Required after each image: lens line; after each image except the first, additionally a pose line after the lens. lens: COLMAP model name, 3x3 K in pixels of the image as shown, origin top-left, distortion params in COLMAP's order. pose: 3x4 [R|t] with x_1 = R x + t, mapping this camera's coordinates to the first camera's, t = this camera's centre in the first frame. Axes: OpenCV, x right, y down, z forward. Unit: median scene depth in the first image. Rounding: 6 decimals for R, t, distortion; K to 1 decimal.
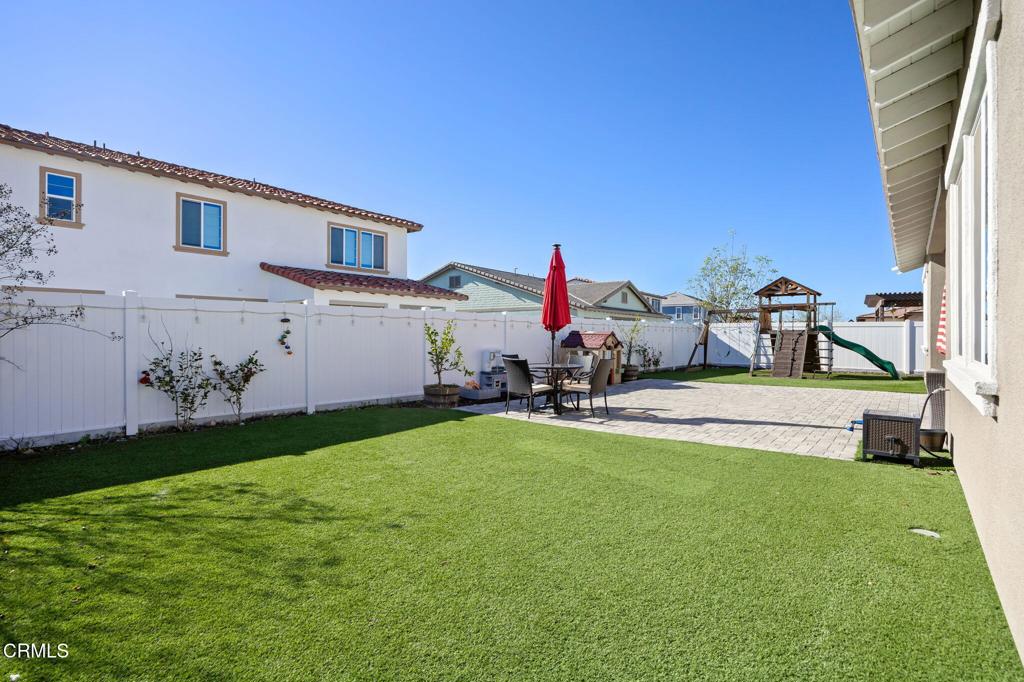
lens RADIAL K [[521.1, 0, 529.5], [0, 521.1, 339.9], [0, 0, 1]] dist [0.001324, -0.000280]
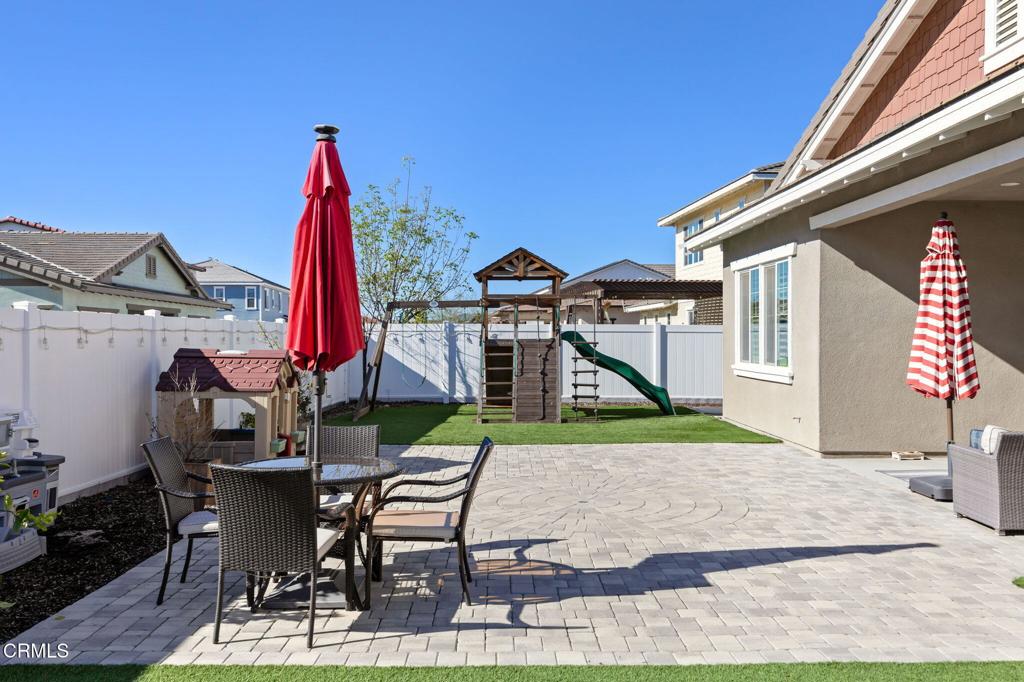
lens RADIAL K [[863.2, 0, 512.0], [0, 863.2, 341.0], [0, 0, 1]] dist [0.005850, 0.003662]
pose [[0.780741, -0.008747, 0.624794, -0.107721], [0.007408, 0.999961, 0.004743, -0.018973], [-0.624811, 0.000926, 0.780775, 0.224984]]
